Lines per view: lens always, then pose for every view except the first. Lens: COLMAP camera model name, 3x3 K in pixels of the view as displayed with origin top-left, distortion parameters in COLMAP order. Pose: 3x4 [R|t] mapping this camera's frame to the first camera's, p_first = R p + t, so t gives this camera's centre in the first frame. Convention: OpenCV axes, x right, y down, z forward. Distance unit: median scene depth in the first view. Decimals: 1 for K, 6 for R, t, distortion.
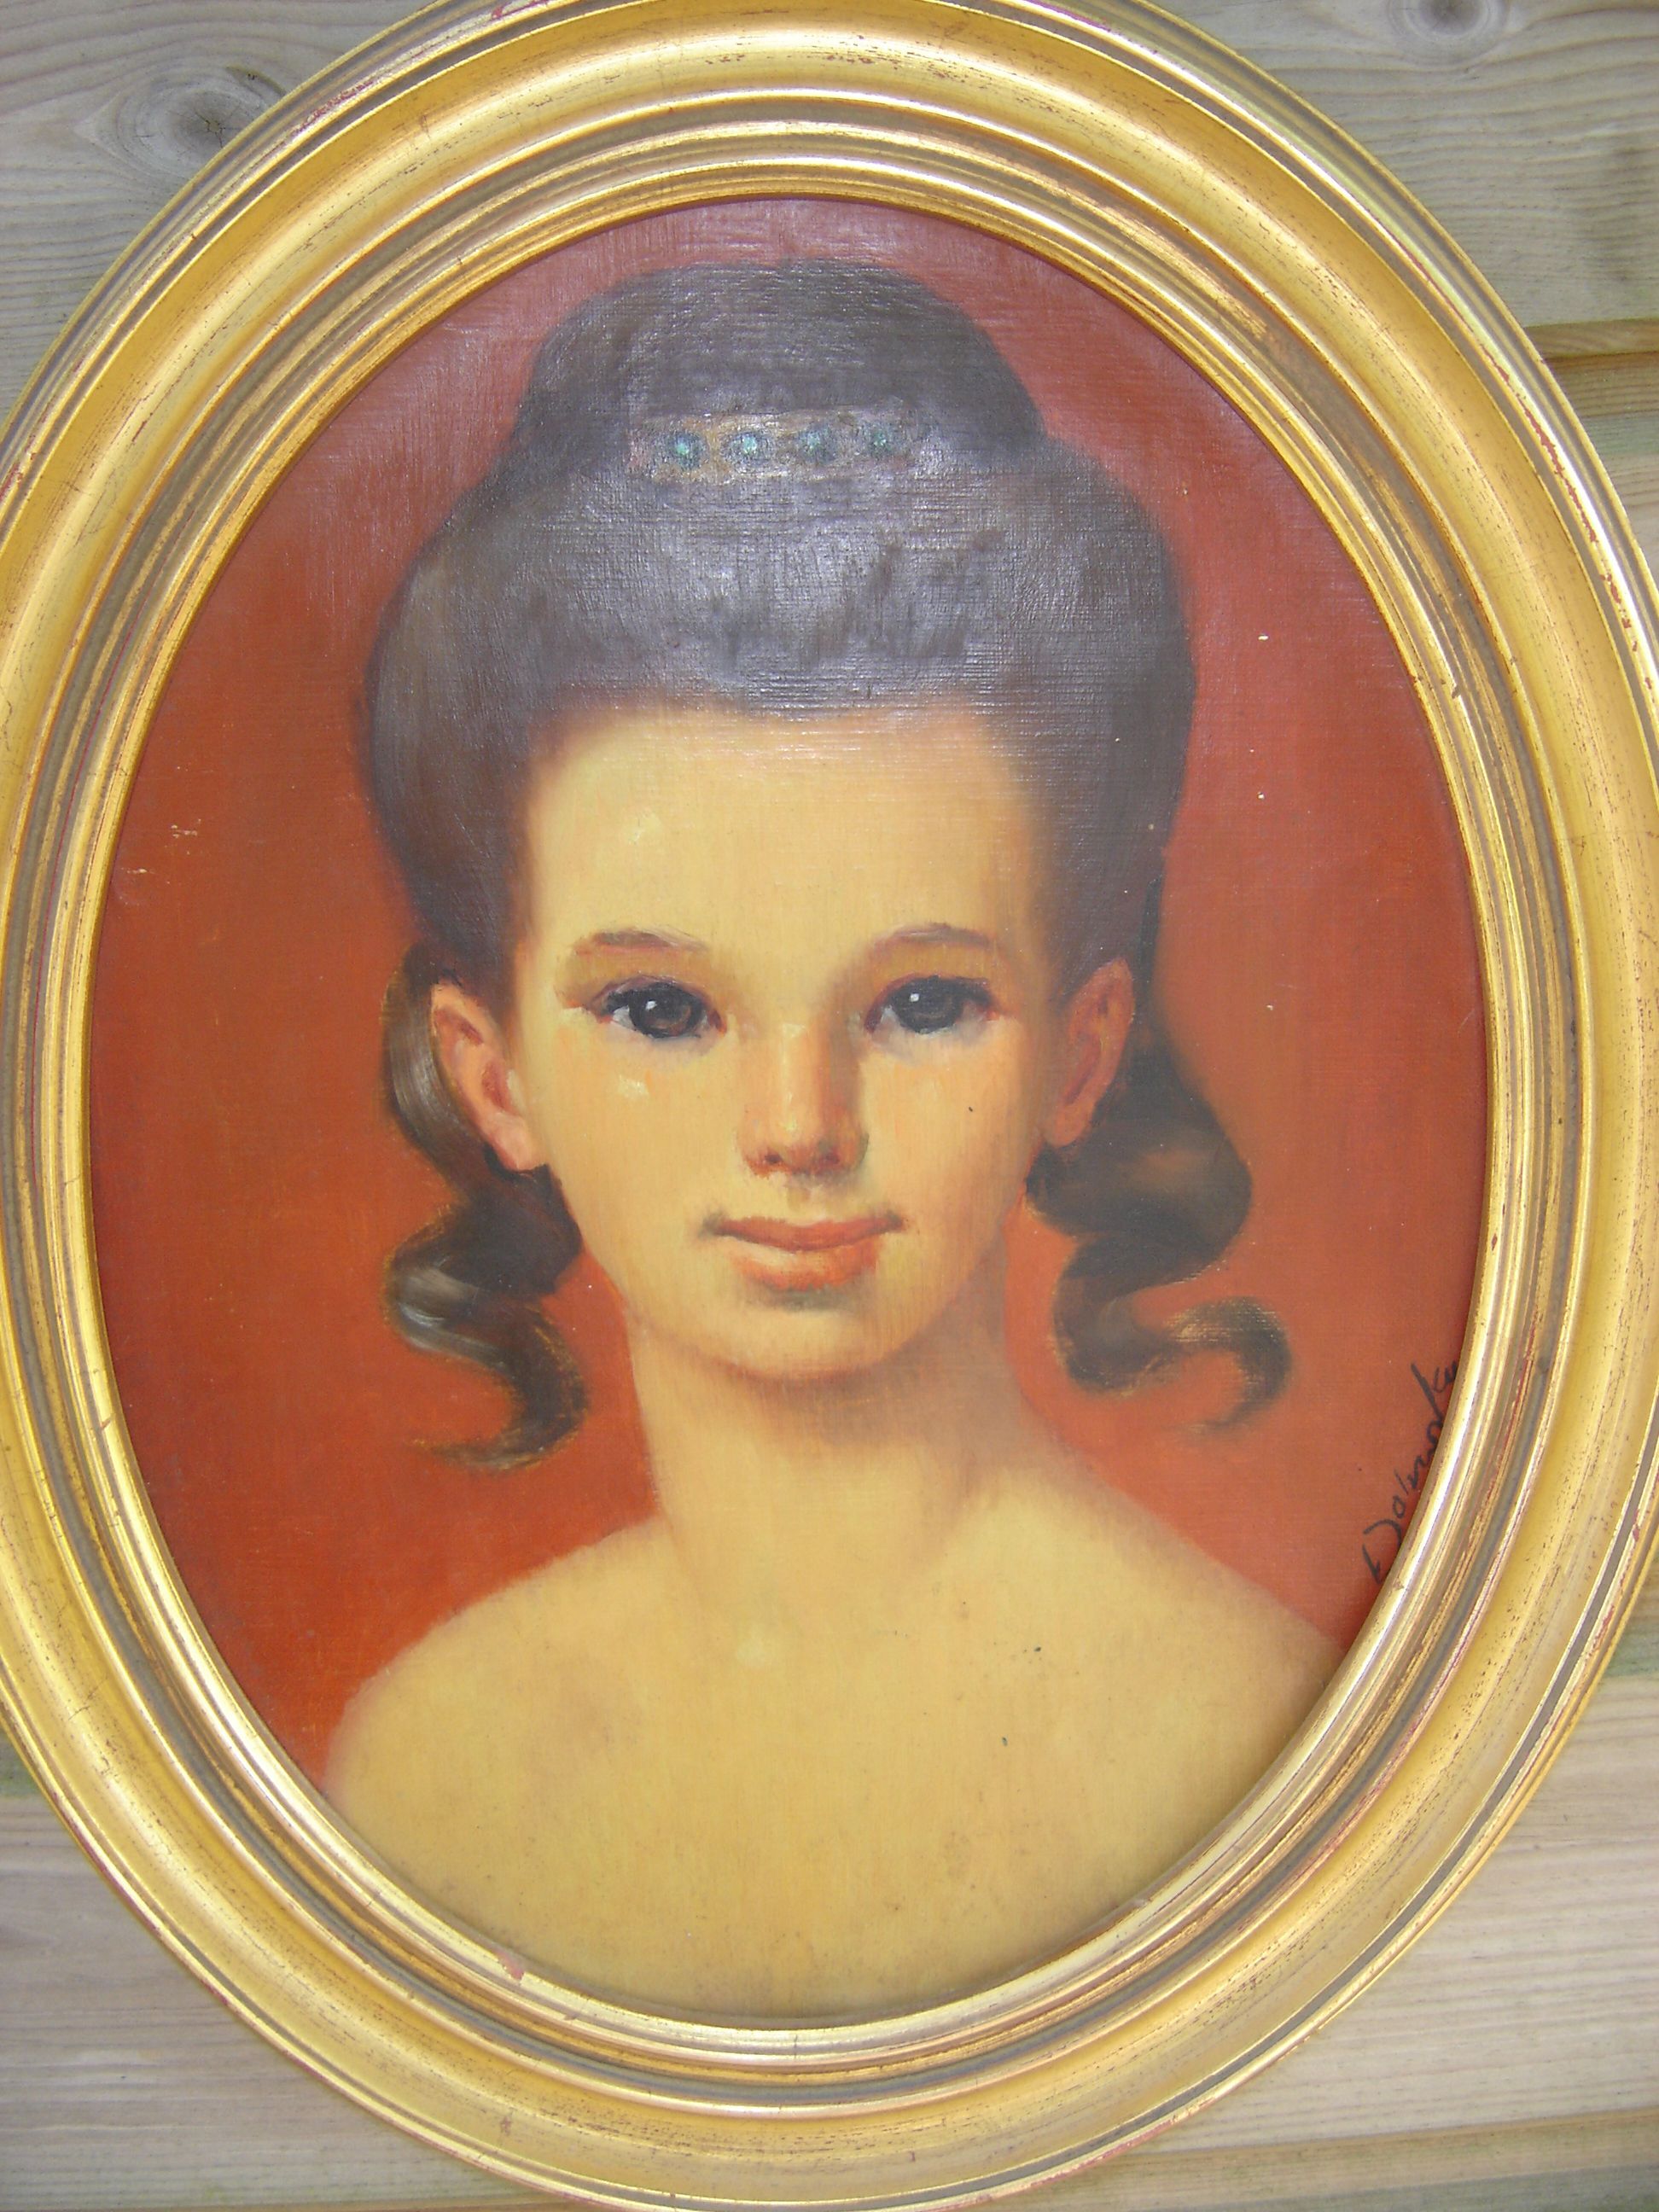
lens RADIAL K [[2442.2, 0, 831.6], [0, 2442.2, 1100.6], [0, 0, 1]] dist [-0.134415, 0.000000]
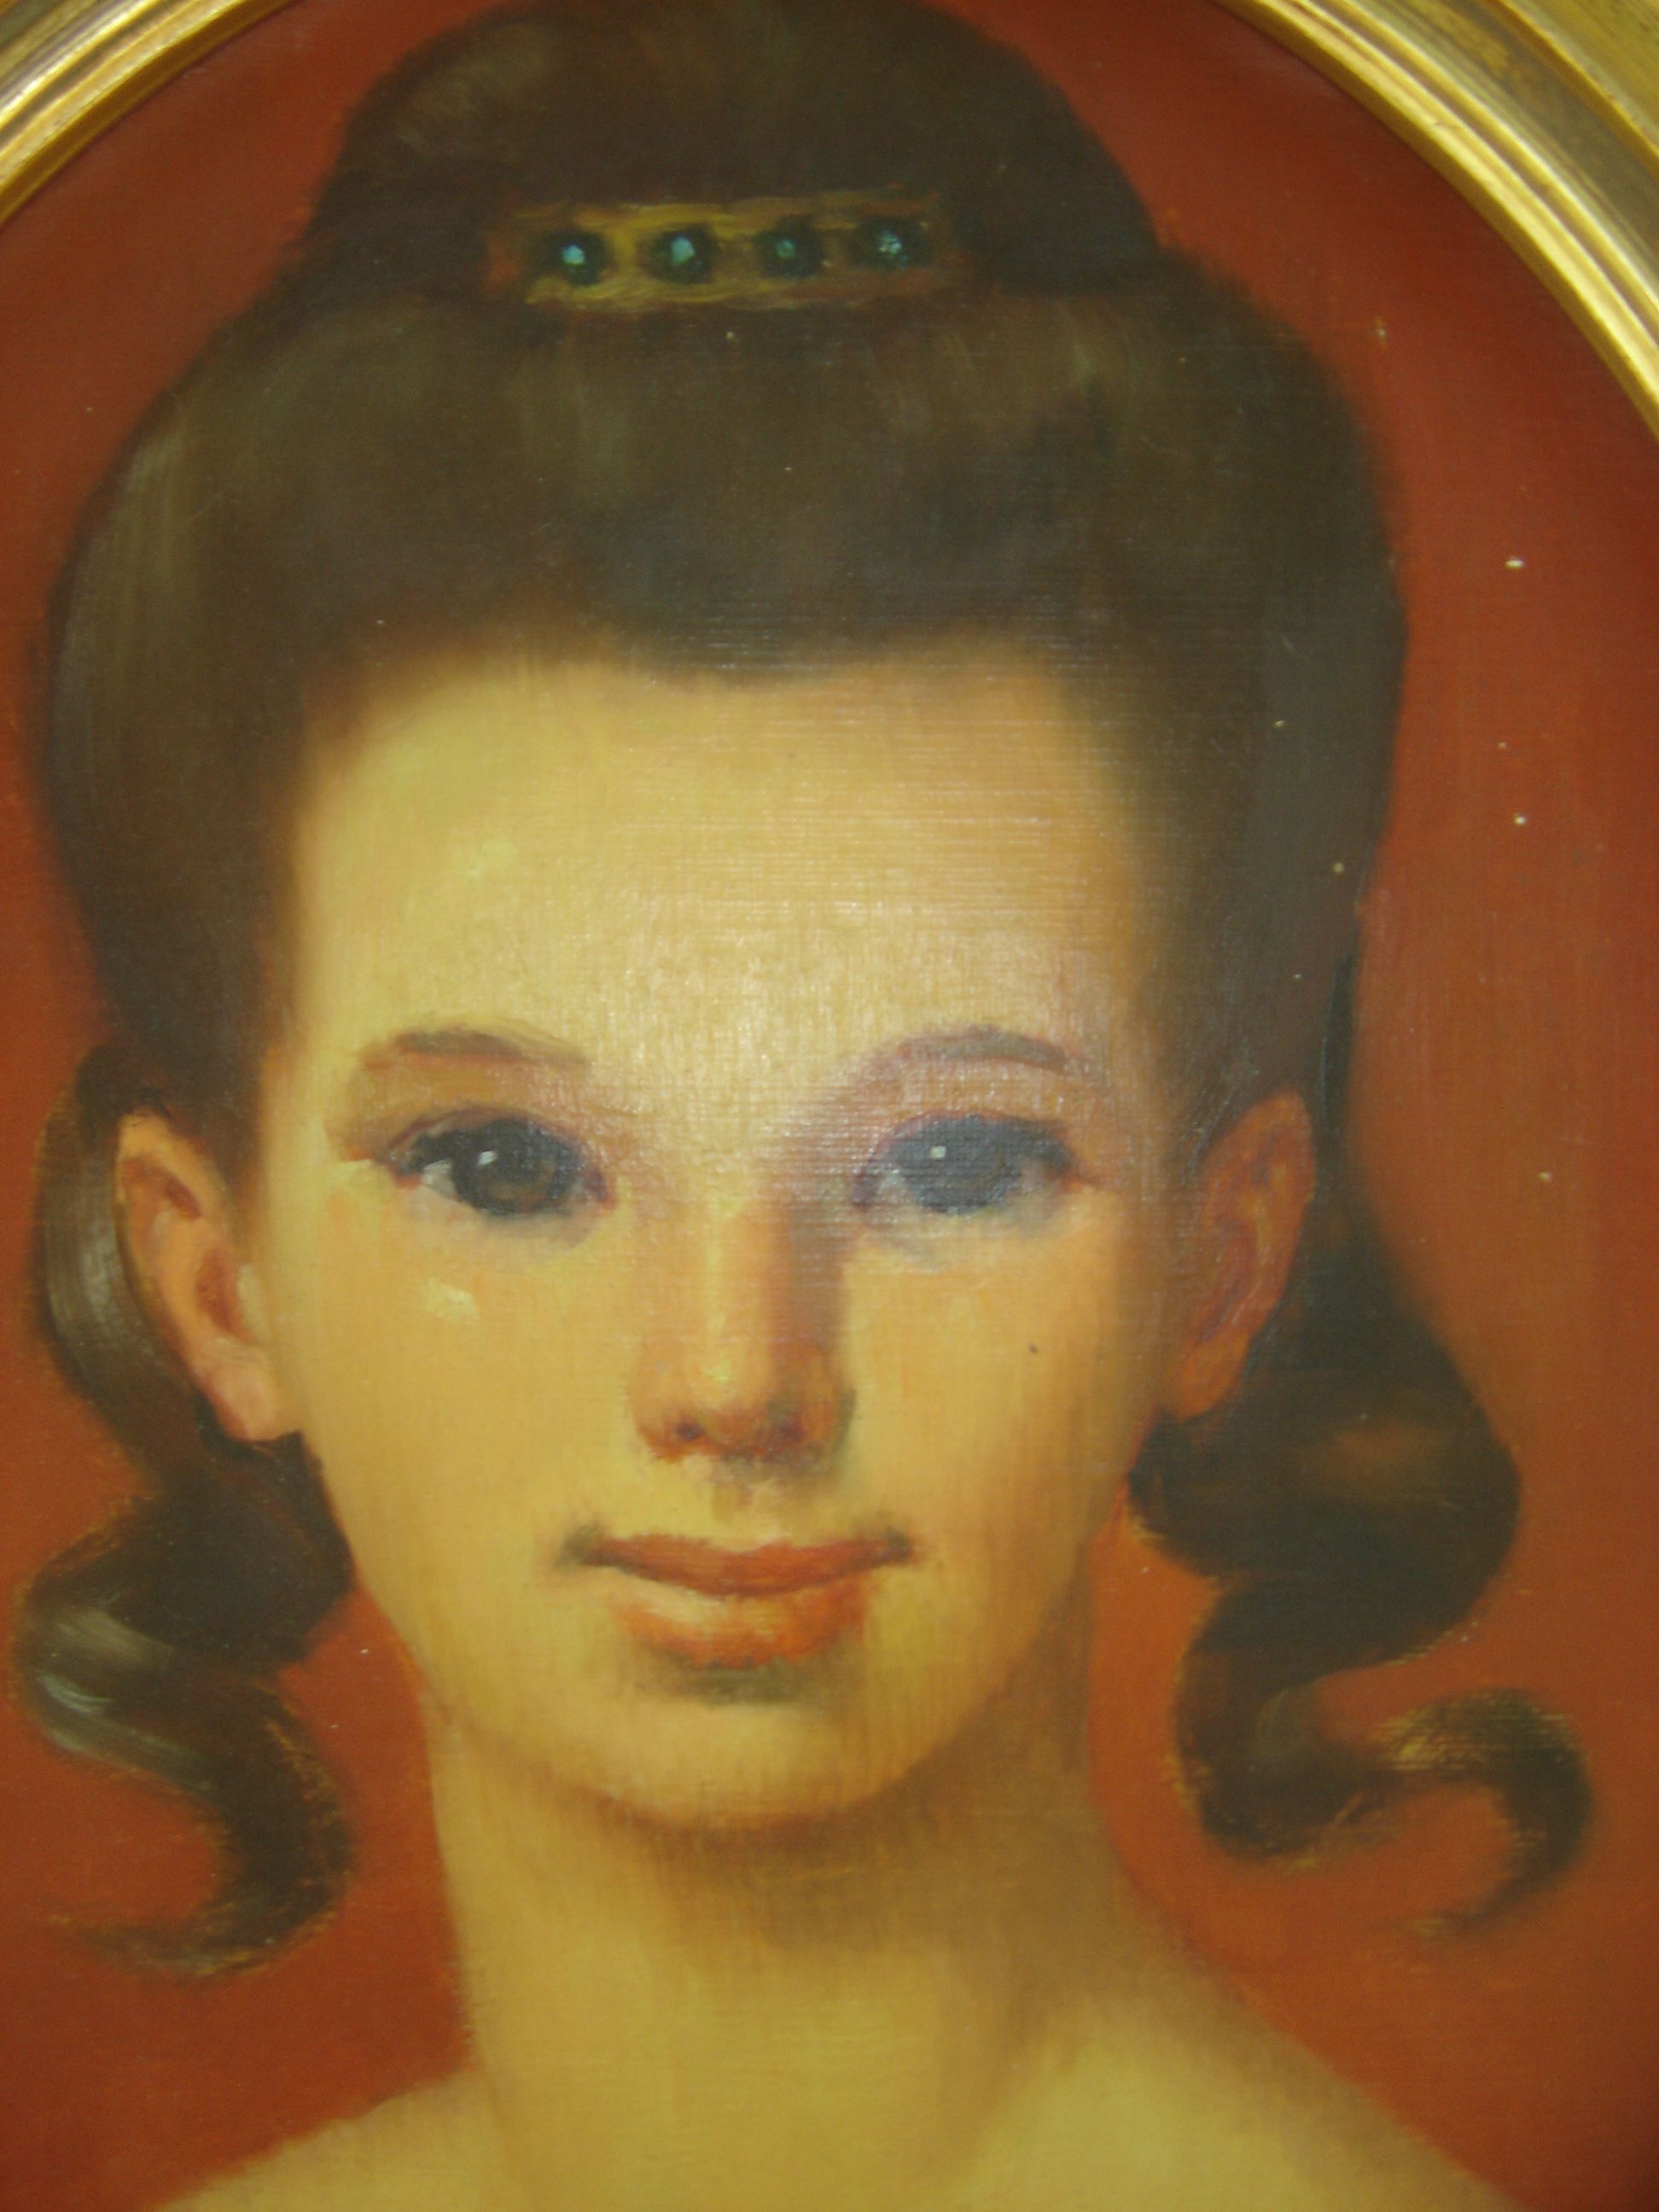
lens RADIAL K [[2442.2, 0, 821.3], [0, 2442.2, 1103.8], [0, 0, 1]] dist [-0.134415, 0.000000]
pose [[0.999764, 0.017790, -0.012500, 0.013050], [-0.020178, 0.973284, -0.228718, 0.079472], [0.008097, 0.228916, 0.973412, 0.423336]]
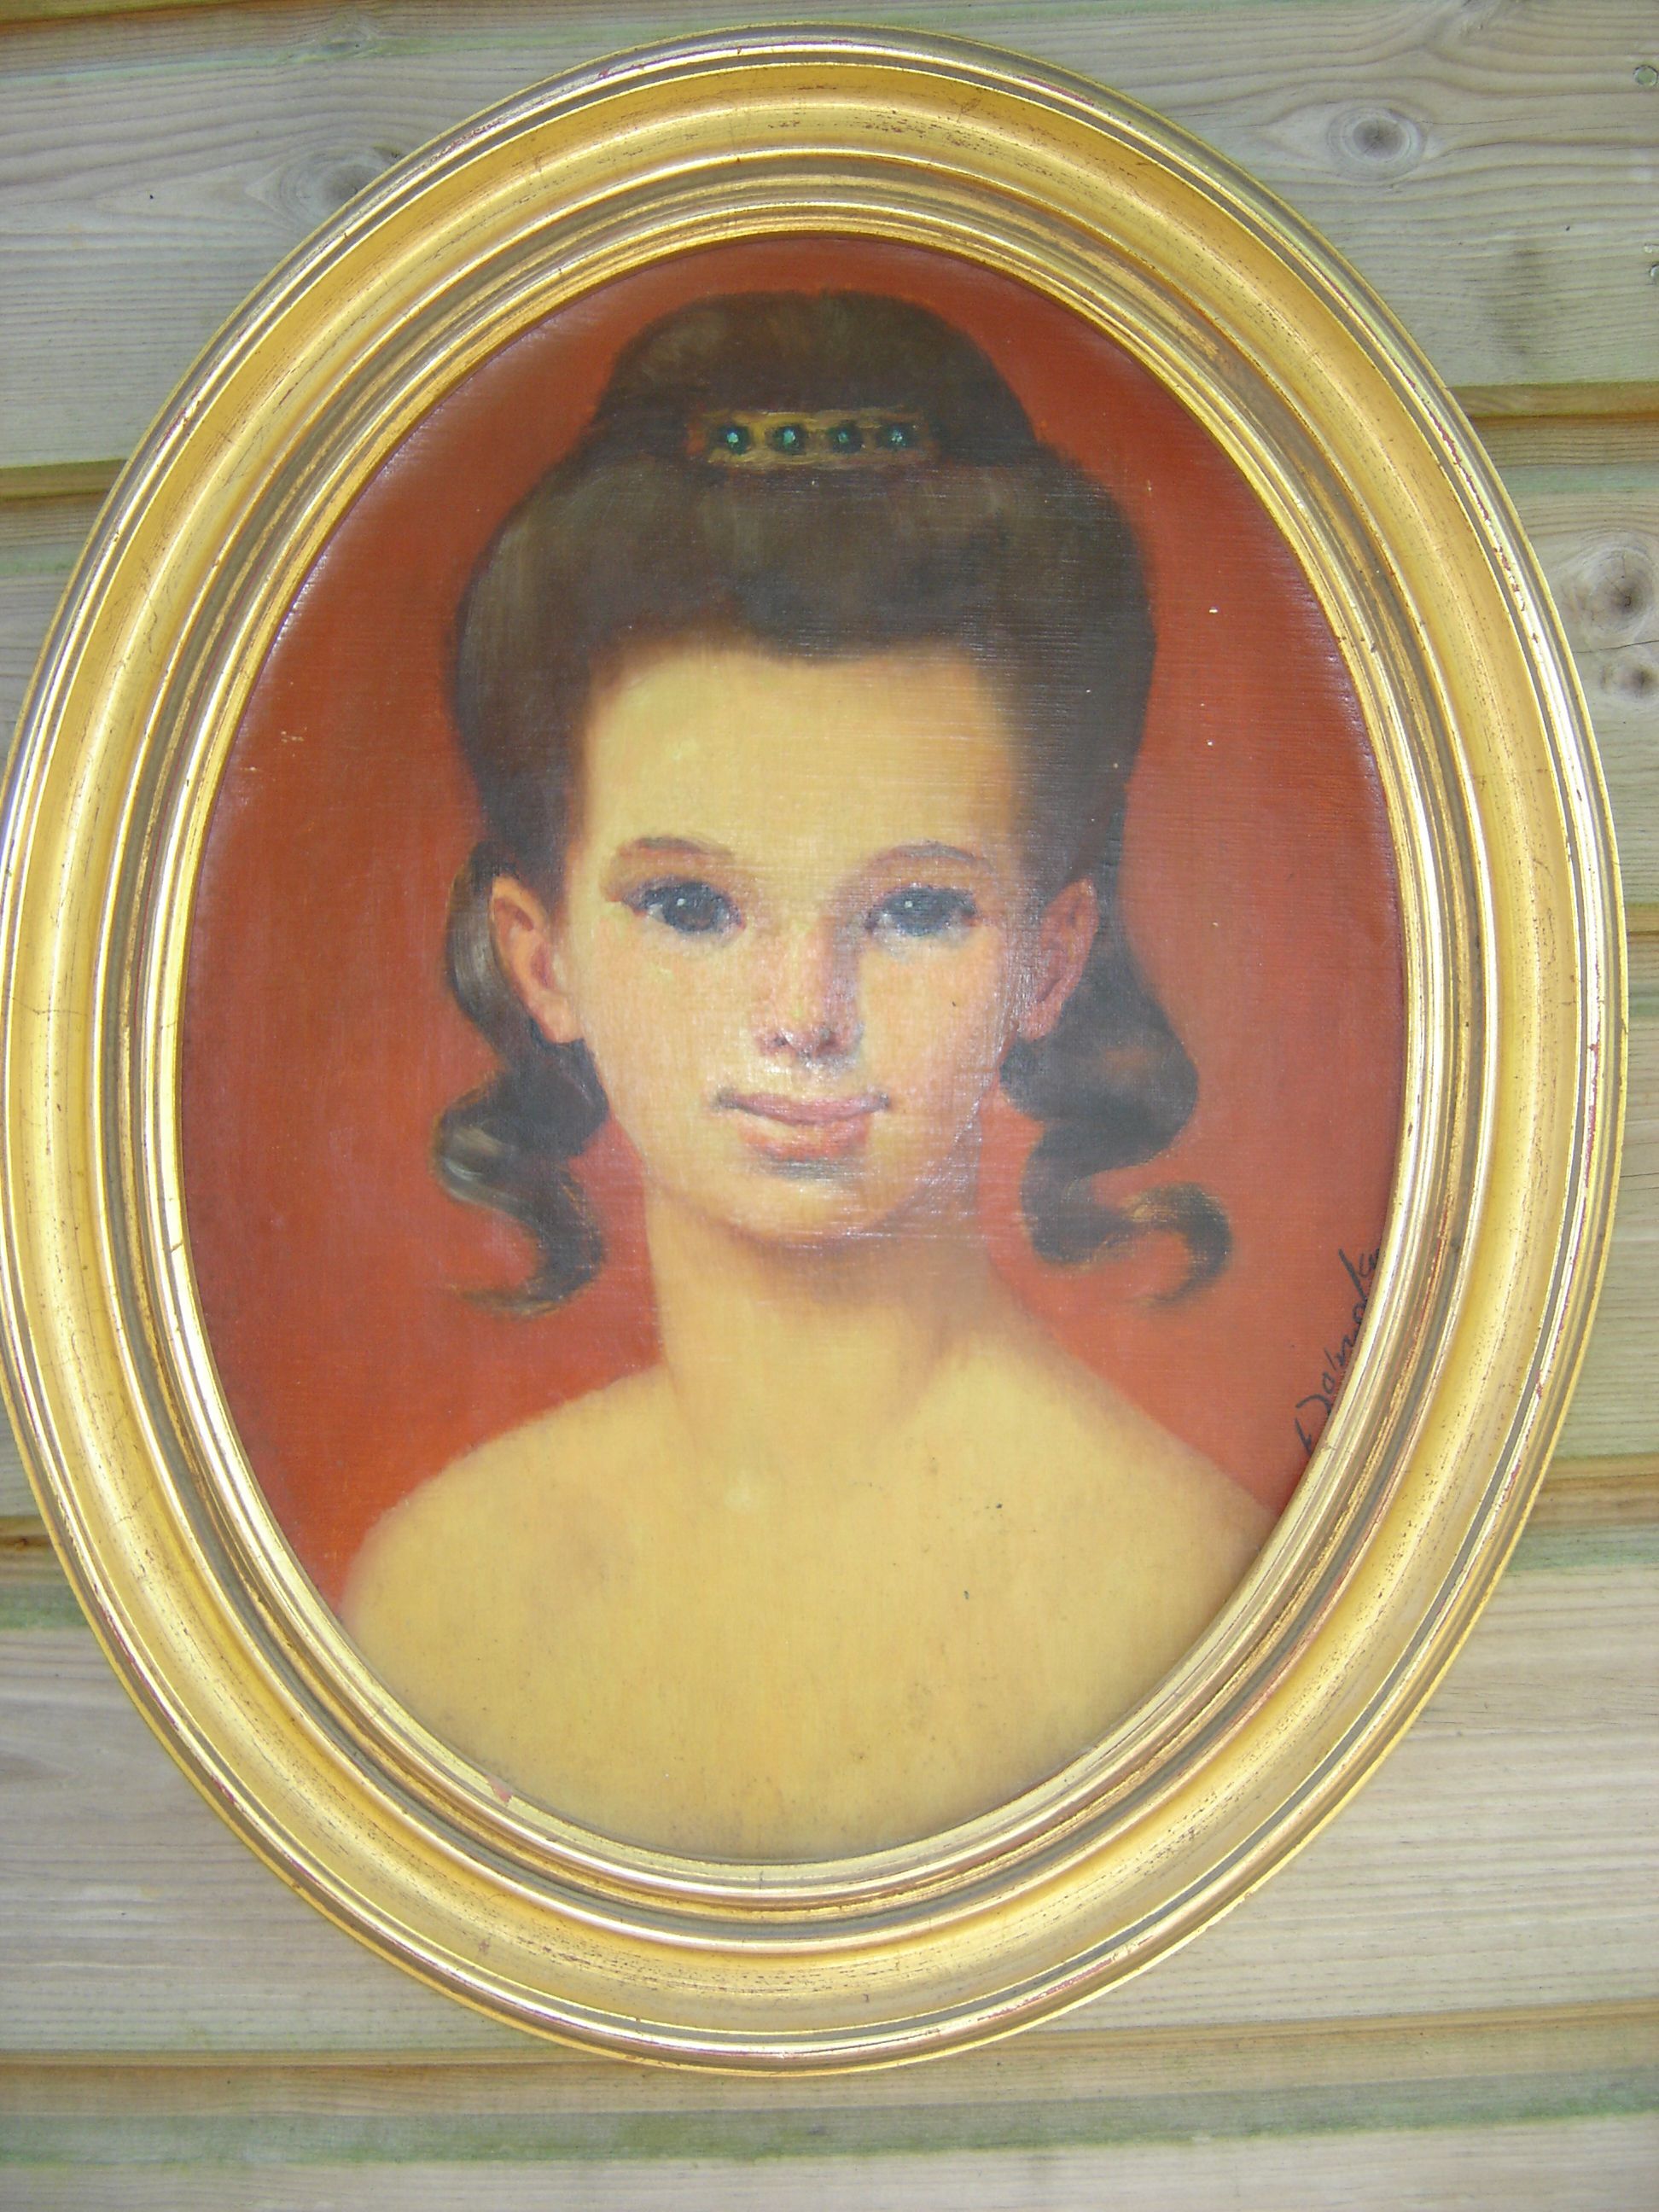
lens RADIAL K [[2442.2, 0, 831.4], [0, 2442.2, 1129.1], [0, 0, 1]] dist [-0.134415, 0.000000]
pose [[0.999043, 0.042731, -0.009305, 0.012466], [-0.043696, 0.984038, -0.172511, 0.260507], [0.001784, 0.172752, 0.984964, -0.120234]]
